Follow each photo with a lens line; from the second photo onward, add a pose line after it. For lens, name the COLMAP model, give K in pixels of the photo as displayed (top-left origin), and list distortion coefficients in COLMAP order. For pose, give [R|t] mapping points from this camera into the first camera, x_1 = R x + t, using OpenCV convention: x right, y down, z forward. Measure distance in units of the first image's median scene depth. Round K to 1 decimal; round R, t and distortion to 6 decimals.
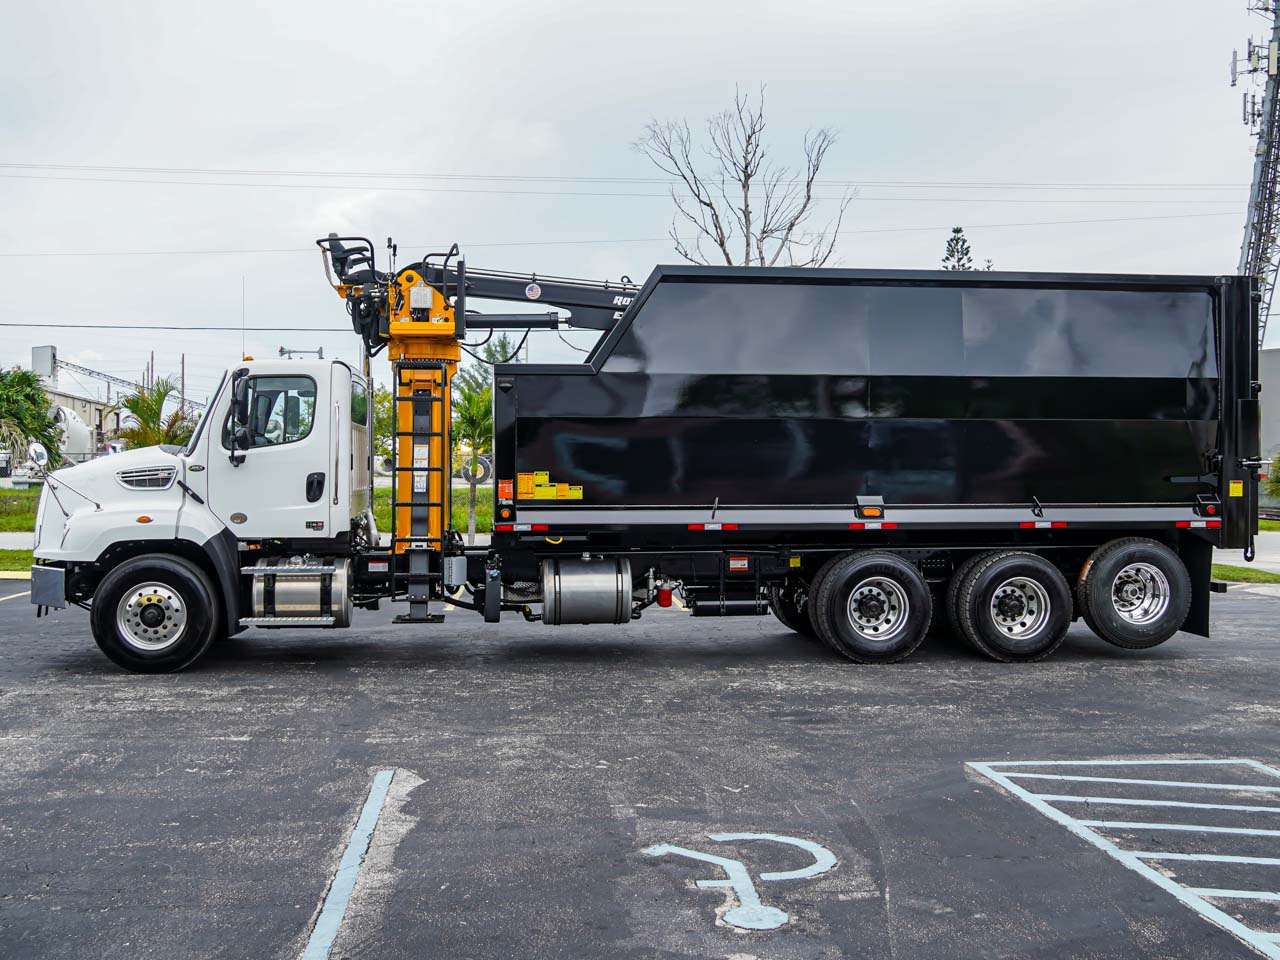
lens RADIAL K [[1265.9, 0, 640.0], [0, 1265.9, 480.0], [0, 0, 1]] dist [-0.030567, -0.003128]
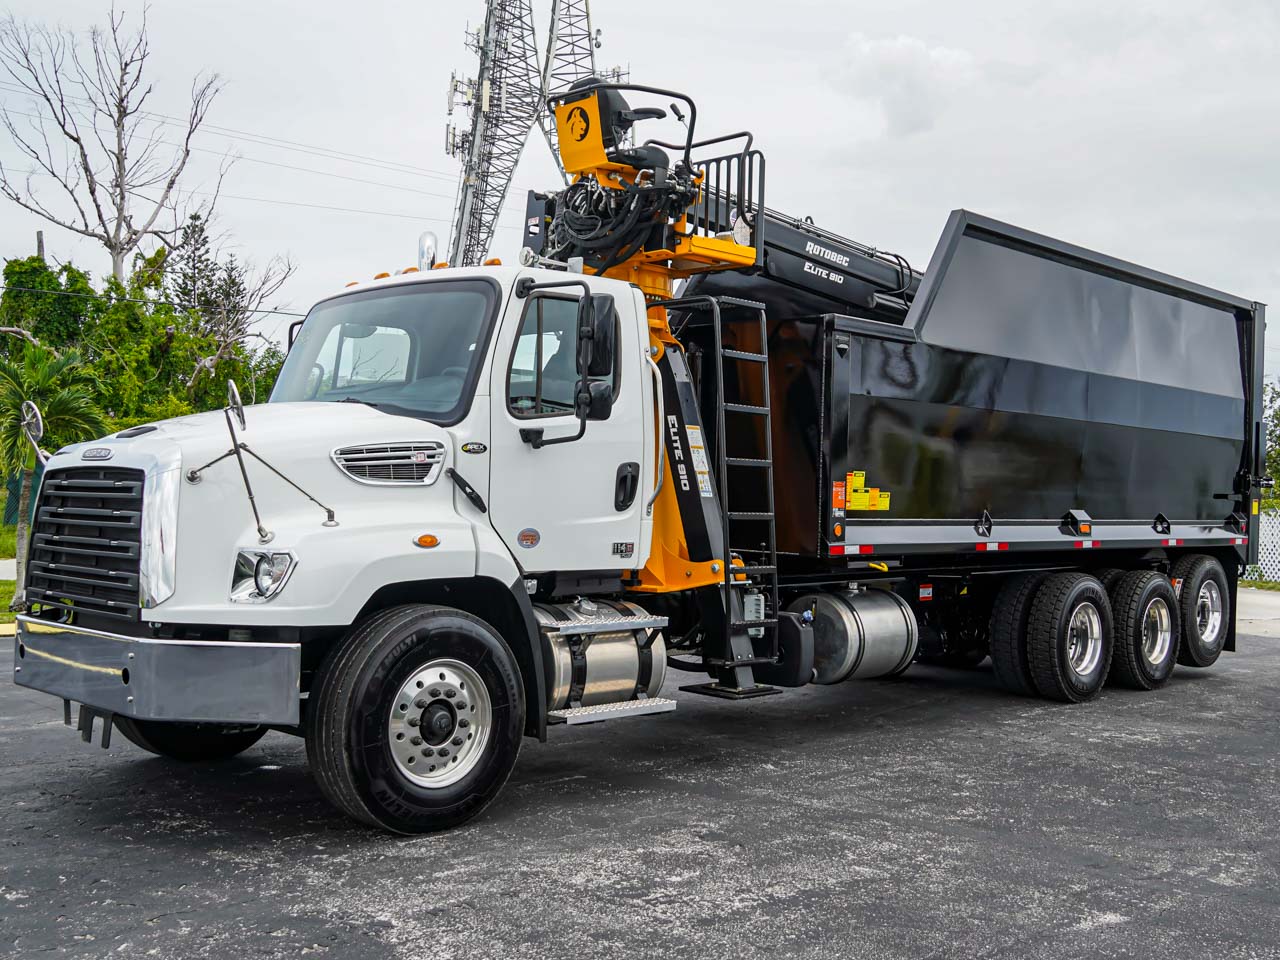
lens RADIAL K [[1318.7, 0, 640.4], [0, 1318.7, 496.1], [0, 0, 1]] dist [-0.015553, -0.009226]
pose [[0.779393, 0.016430, 0.626320, -0.643055], [-0.016525, 0.999847, -0.005665, 0.013588], [-0.626318, -0.005935, 0.779545, 0.494780]]
